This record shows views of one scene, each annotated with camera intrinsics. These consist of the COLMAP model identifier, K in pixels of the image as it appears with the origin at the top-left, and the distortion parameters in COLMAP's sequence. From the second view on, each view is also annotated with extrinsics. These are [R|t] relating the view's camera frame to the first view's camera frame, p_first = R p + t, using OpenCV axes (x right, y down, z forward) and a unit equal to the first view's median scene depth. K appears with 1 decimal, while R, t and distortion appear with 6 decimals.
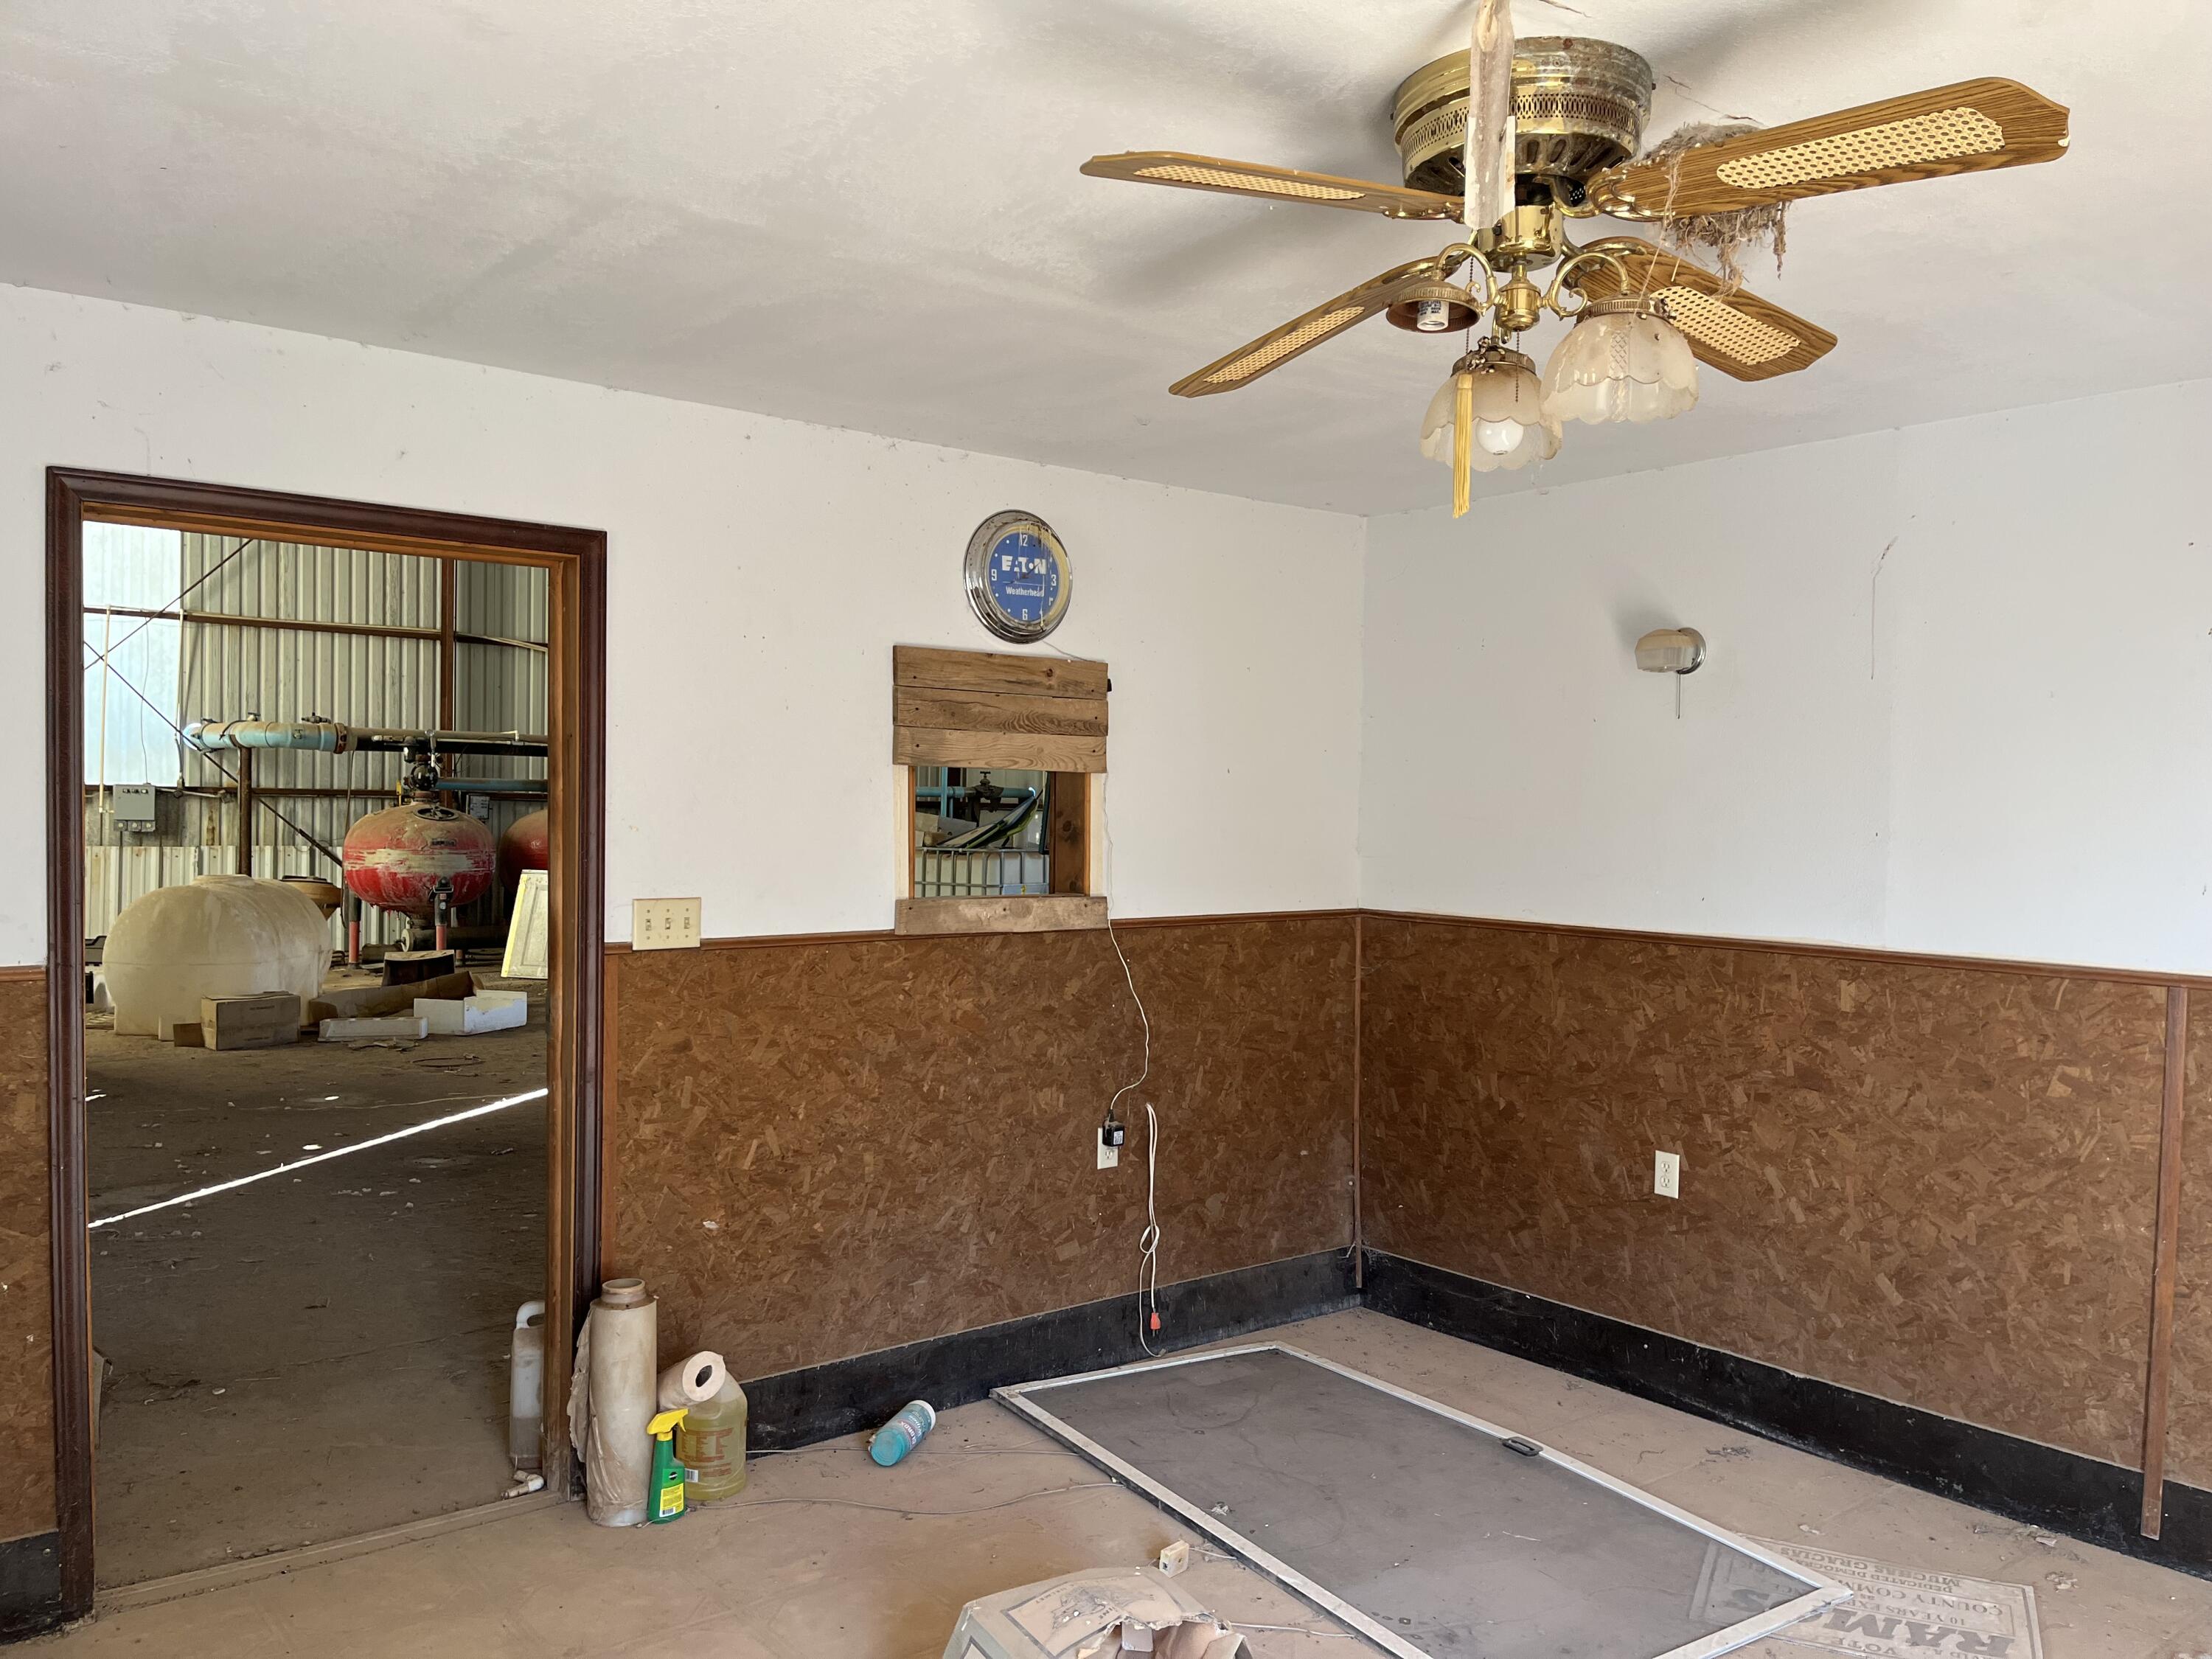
lens RADIAL K [[1761.0, 0, 1110.8], [0, 1761.0, 849.6], [0, 0, 1]] dist [0.138626, -0.154239]
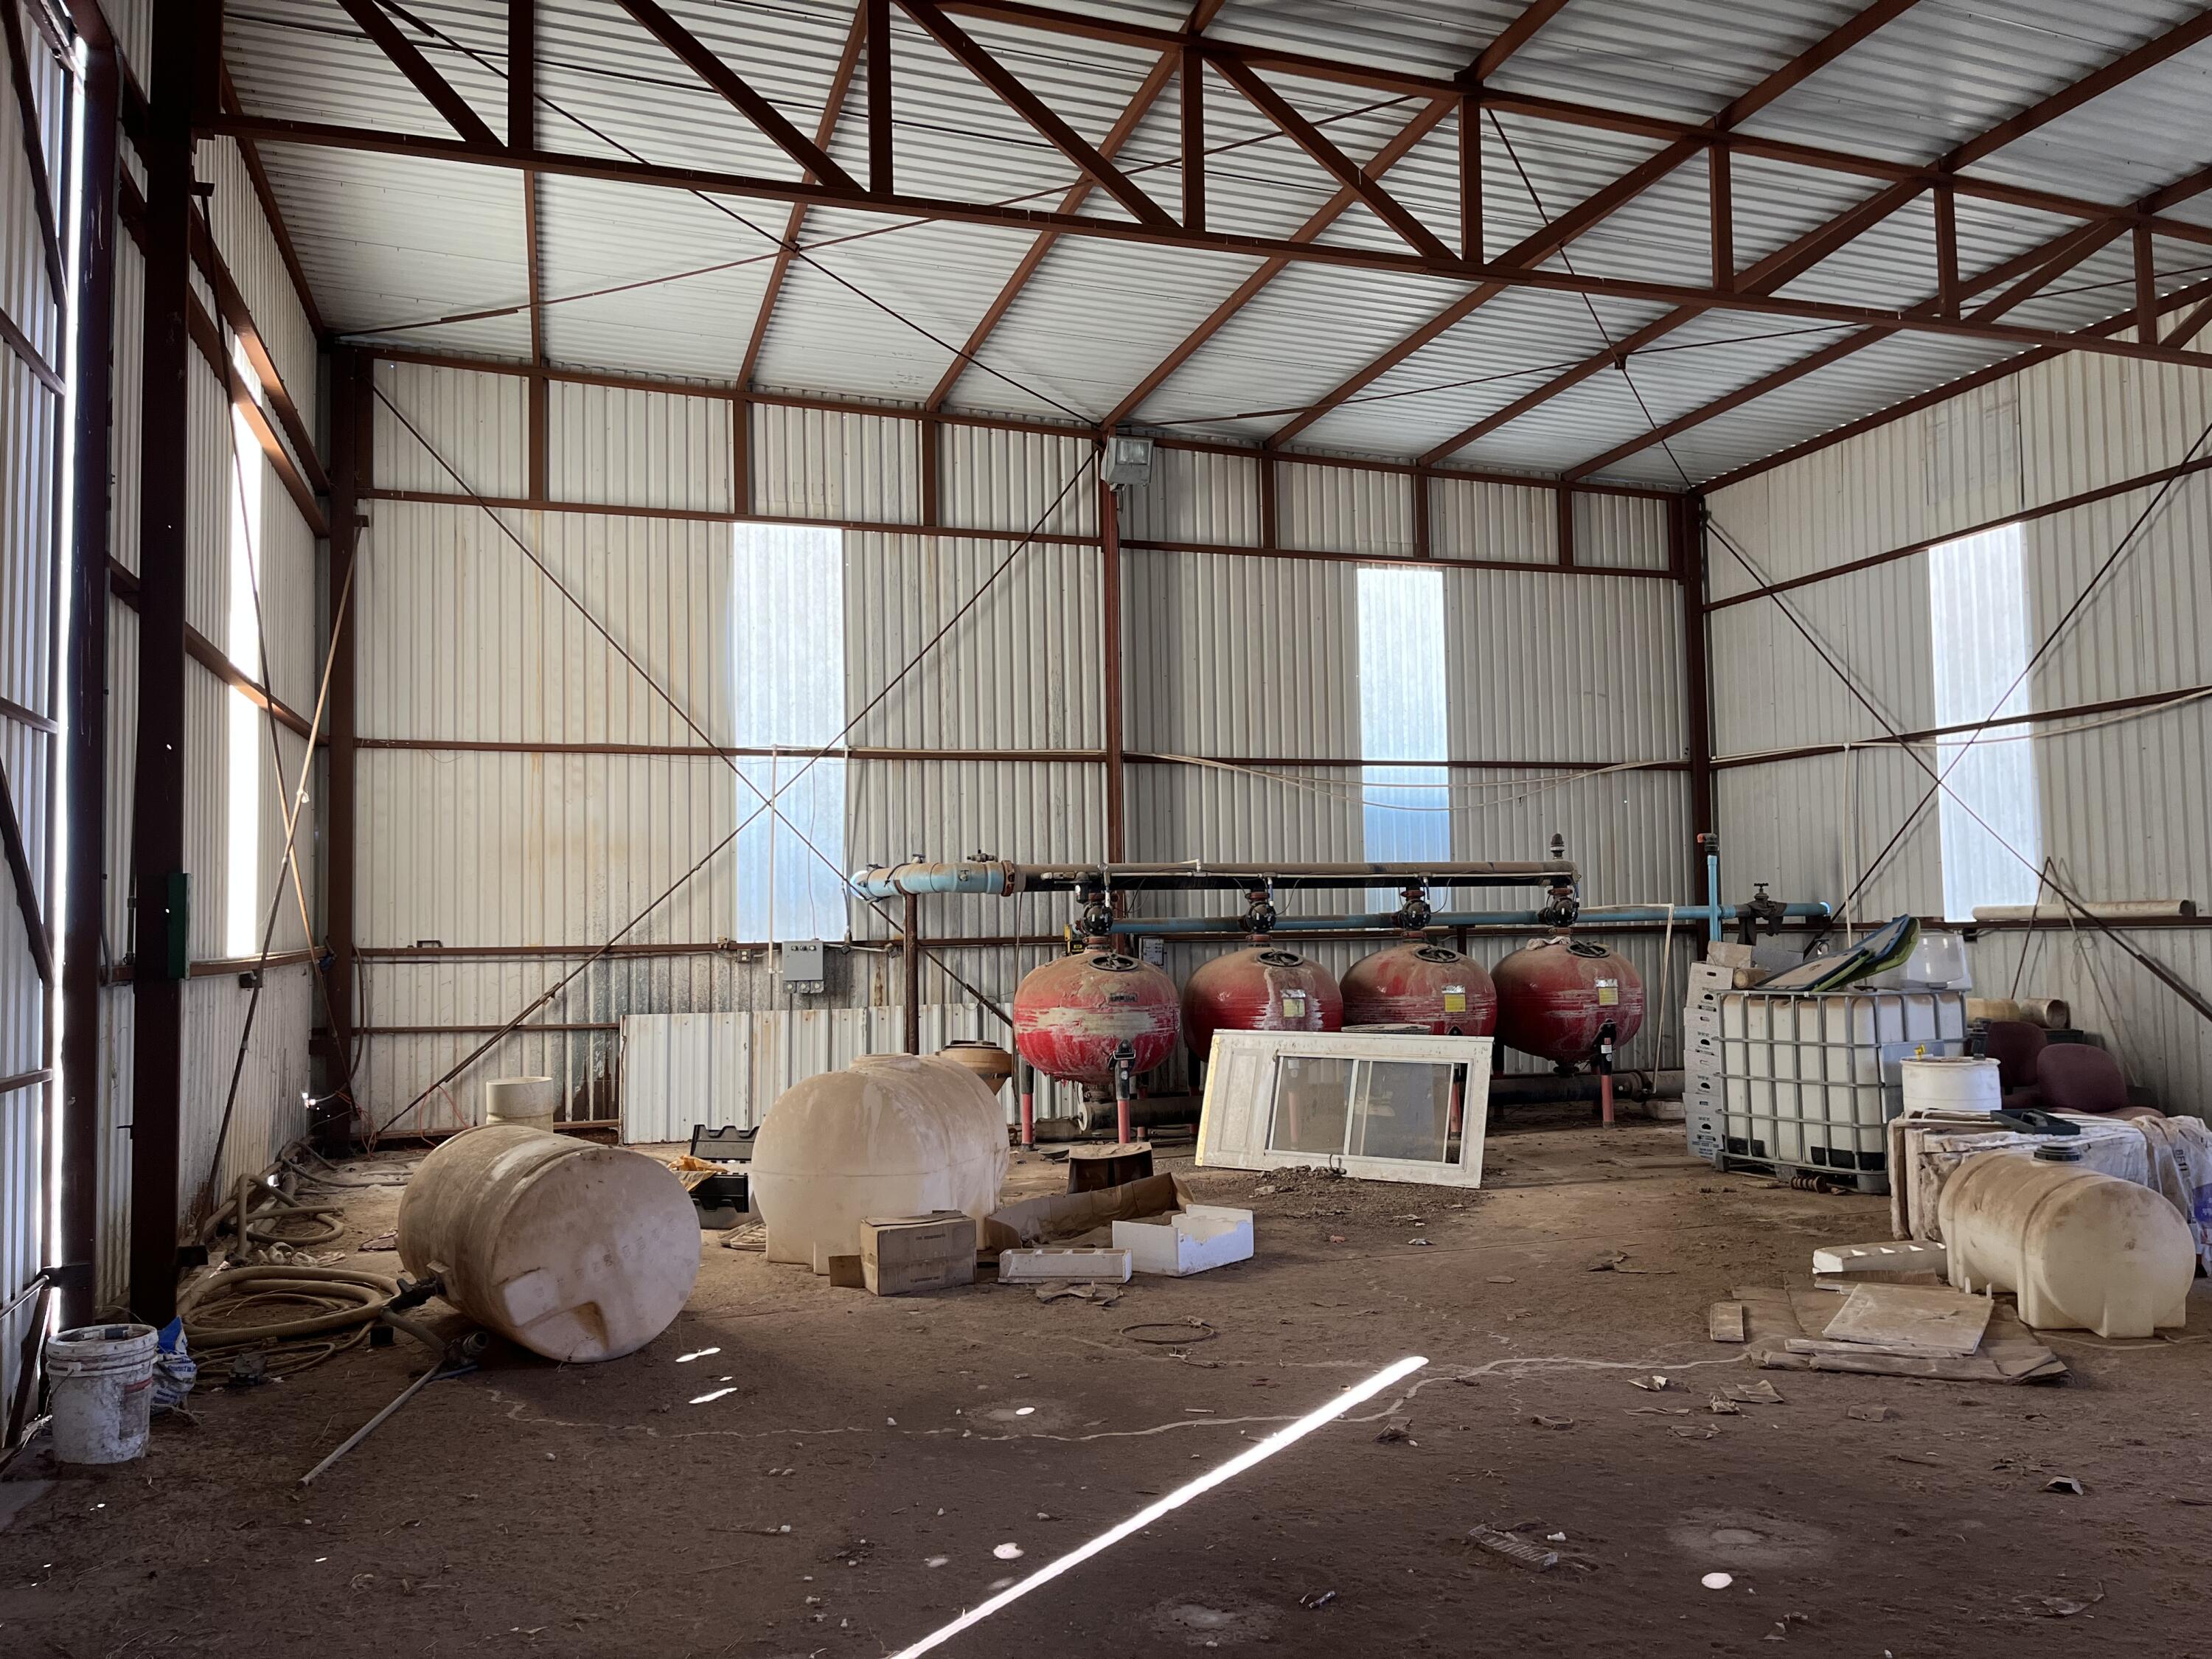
lens RADIAL K [[1761.0, 0, 1110.8], [0, 1761.0, 849.6], [0, 0, 1]] dist [0.138626, -0.154239]
pose [[0.942323, -0.051937, -0.330651, -0.101592], [0.028552, 0.996760, -0.075195, -0.010753], [0.333485, 0.061417, 0.940753, 0.220308]]
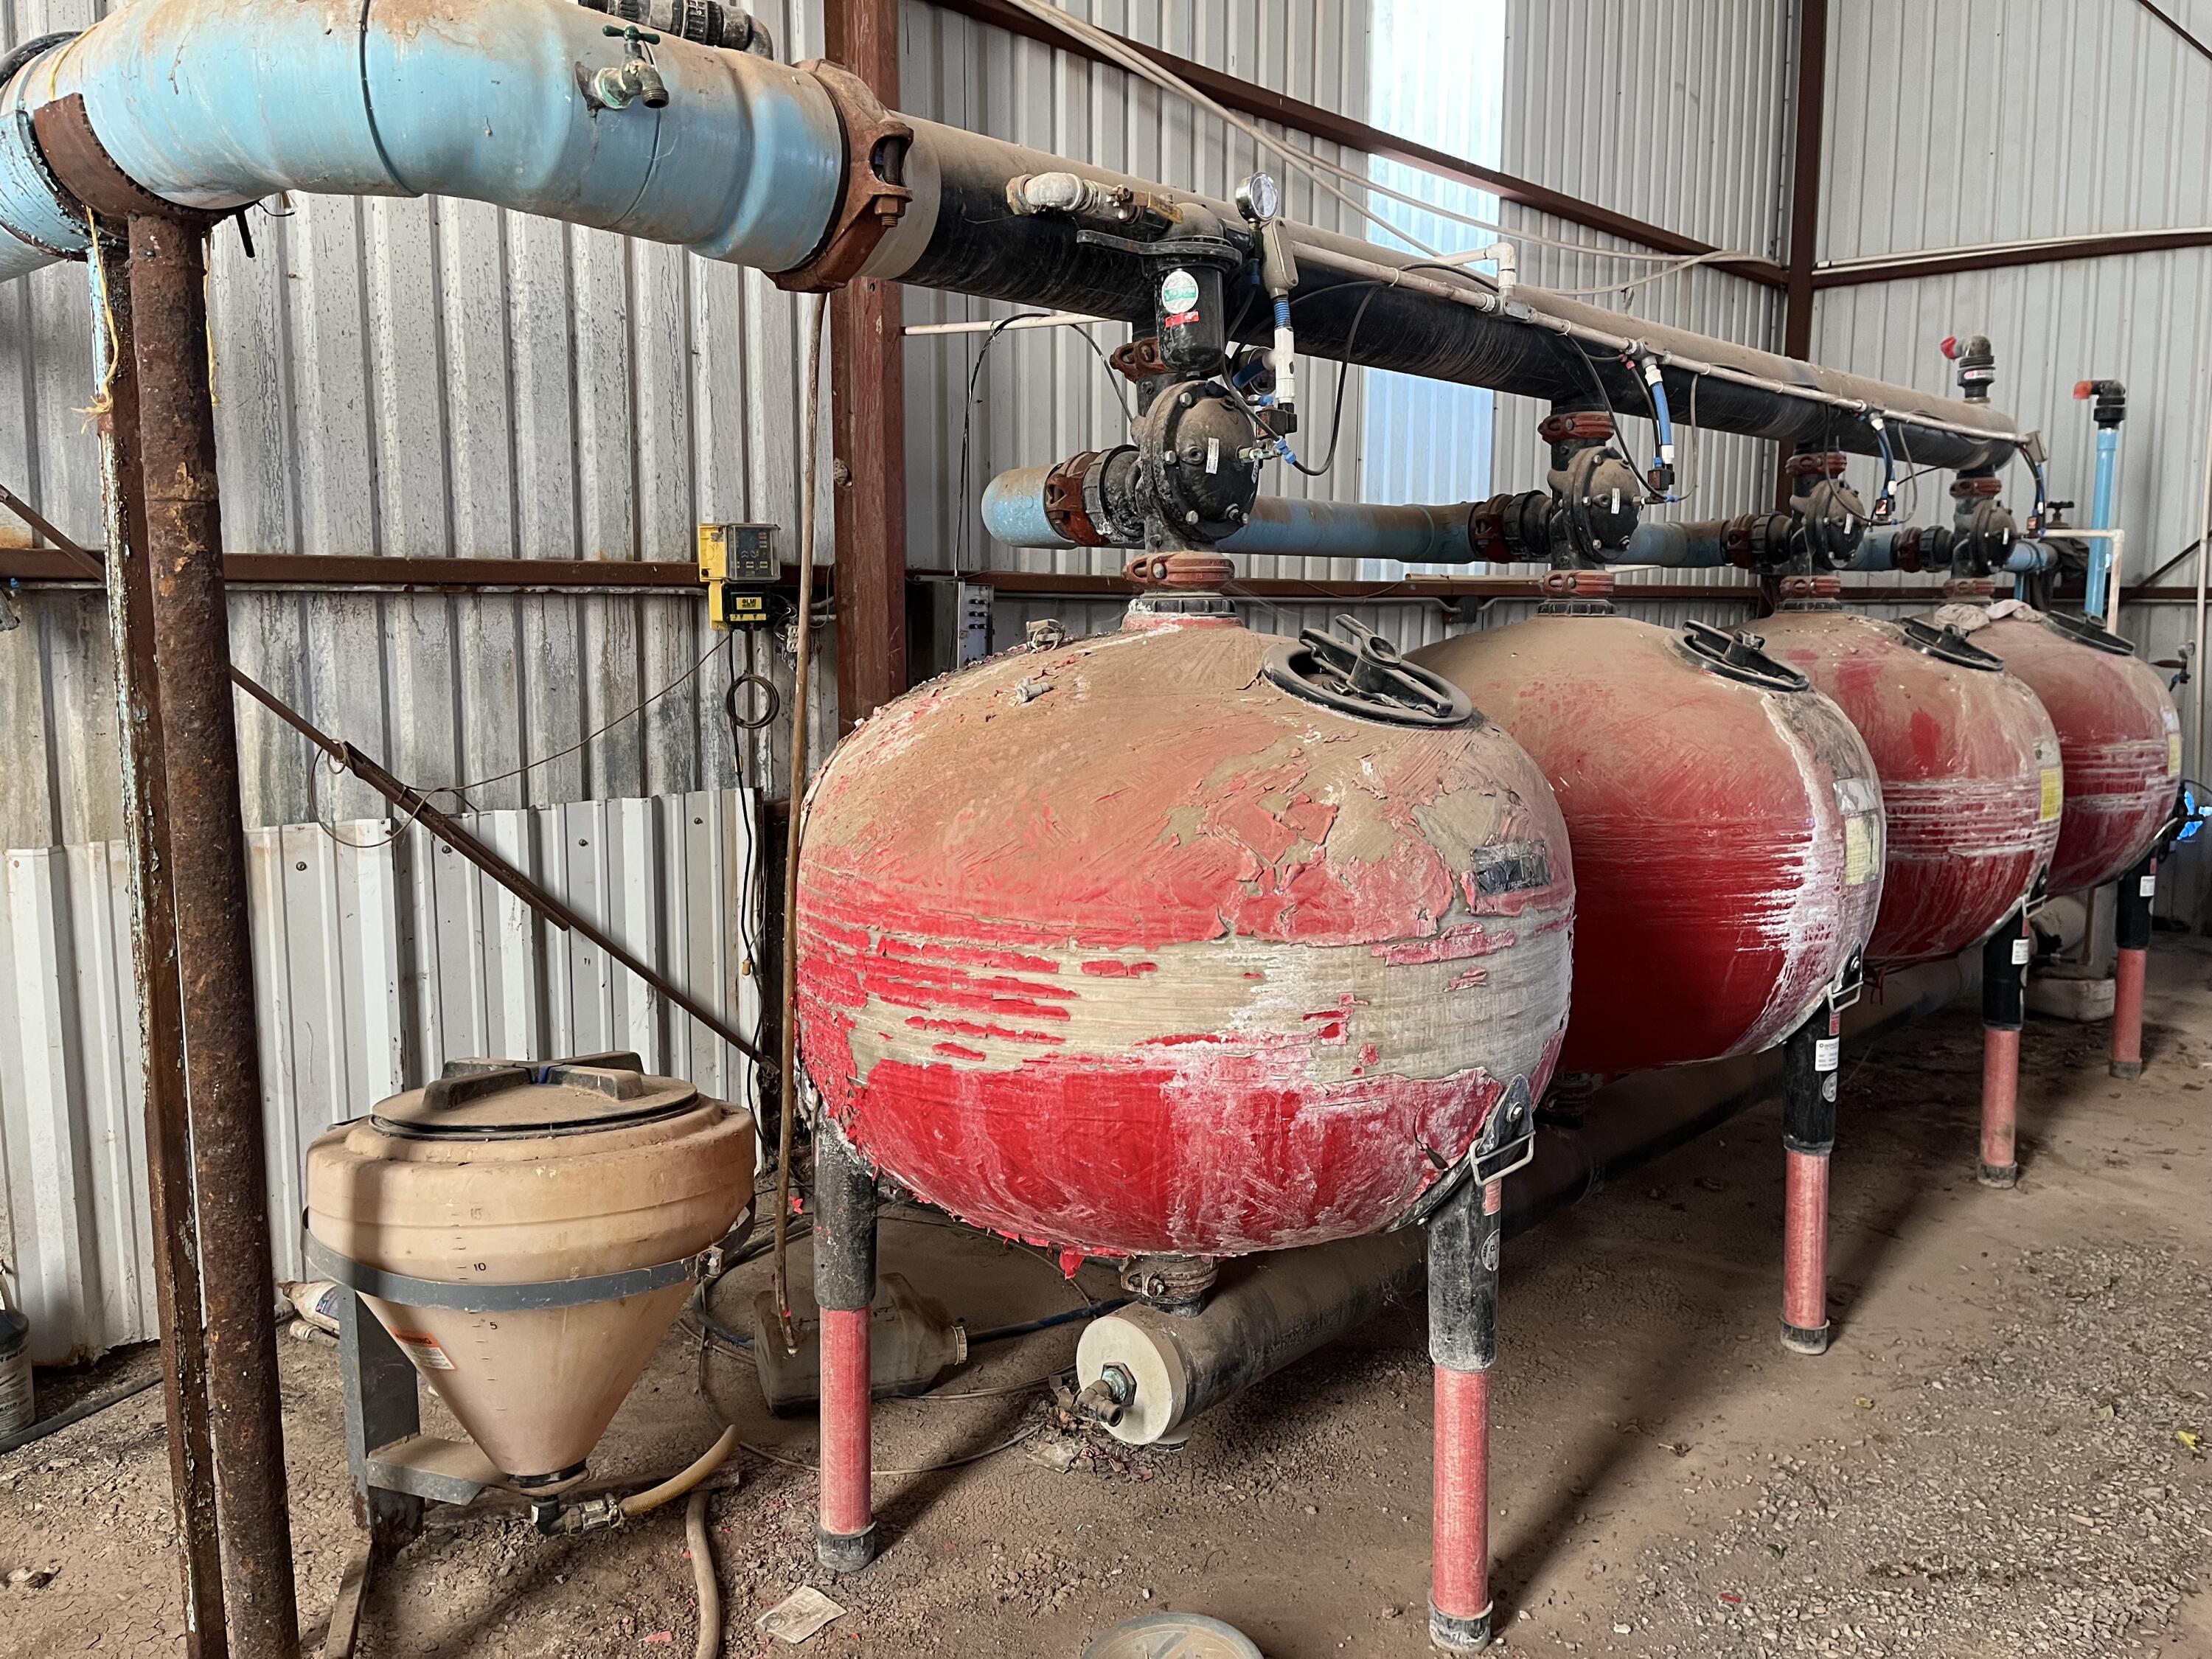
lens RADIAL K [[1687.2, 0, 1106.0], [0, 1687.2, 829.5], [0, 0, 1]] dist [0.038038, 0.001879]
pose [[0.986246, -0.035763, 0.161371, -0.415298], [0.017477, 0.993402, 0.113341, -0.024083], [-0.164359, -0.108962, 0.980364, 0.825727]]
